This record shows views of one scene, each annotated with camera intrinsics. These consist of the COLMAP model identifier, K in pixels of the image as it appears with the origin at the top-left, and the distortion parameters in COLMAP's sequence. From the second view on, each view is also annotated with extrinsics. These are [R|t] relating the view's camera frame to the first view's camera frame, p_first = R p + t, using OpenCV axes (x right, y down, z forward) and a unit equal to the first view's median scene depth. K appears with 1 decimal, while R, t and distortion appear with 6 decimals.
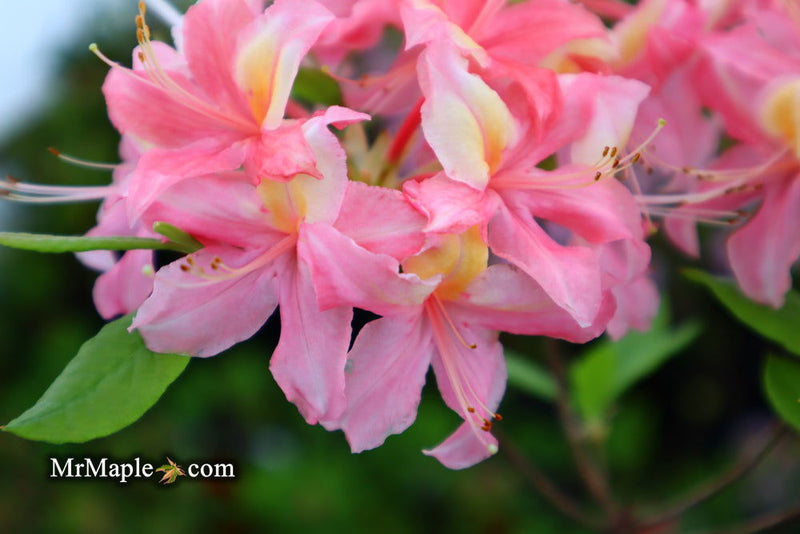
lens RADIAL K [[1234.4, 0, 400.0], [0, 1234.4, 267.0], [0, 0, 1]] dist [0.071520, 0.093848]
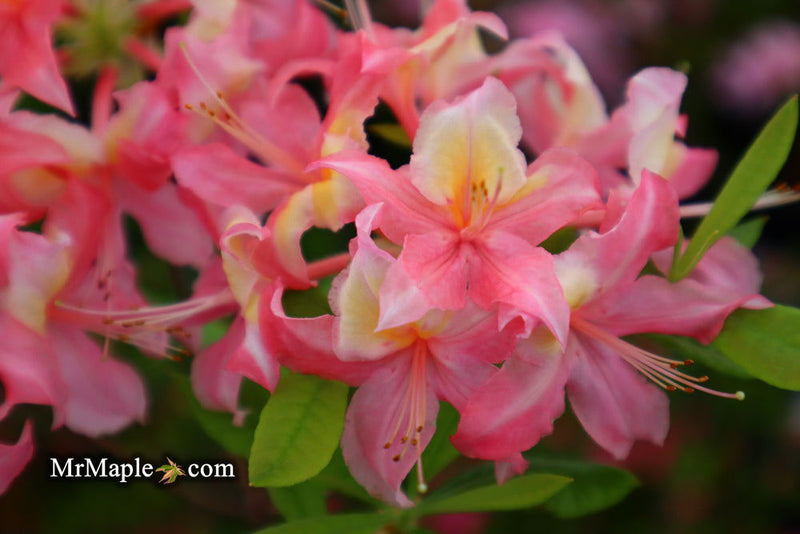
lens RADIAL K [[1234.4, 0, 400.0], [0, 1234.4, 267.0], [0, 0, 1]] dist [0.071520, 0.093848]
pose [[0.994325, 0.025672, -0.103244, 0.596975], [0.003579, 0.961826, 0.273637, -0.415233], [0.106328, -0.272454, 0.956276, 0.080909]]
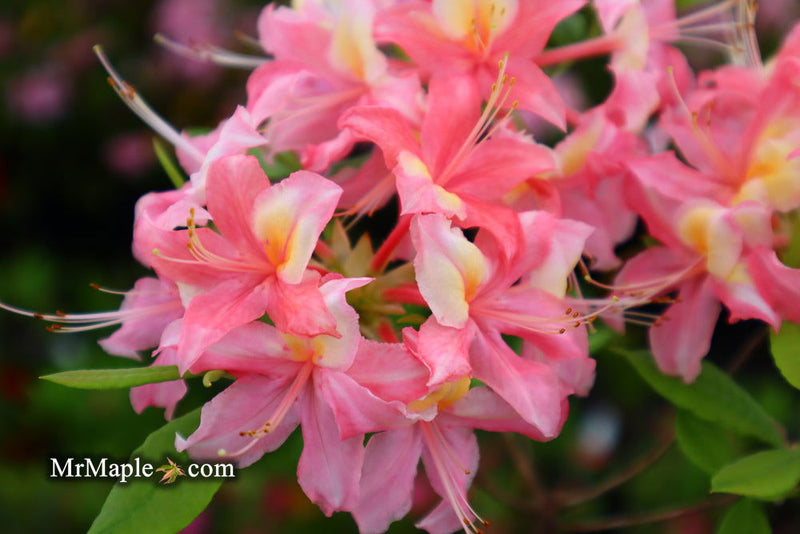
lens RADIAL K [[1234.4, 0, 400.0], [0, 1234.4, 267.0], [0, 0, 1]] dist [0.071520, 0.093848]
pose [[0.993666, -0.030565, 0.108141, -0.127836], [0.013009, 0.987118, 0.159463, -0.317151], [-0.111621, -0.157046, 0.981263, -0.188906]]
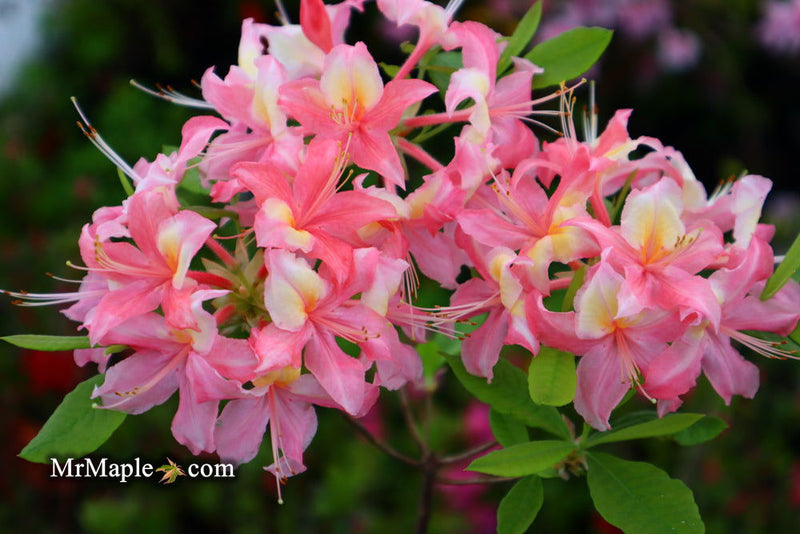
lens RADIAL K [[1234.4, 0, 400.0], [0, 1234.4, 267.0], [0, 0, 1]] dist [0.071520, 0.093848]
pose [[0.998379, 0.055987, -0.010267, 0.216725], [-0.052457, 0.975012, 0.215870, -0.520348], [0.022097, -0.214982, 0.976368, -0.636416]]
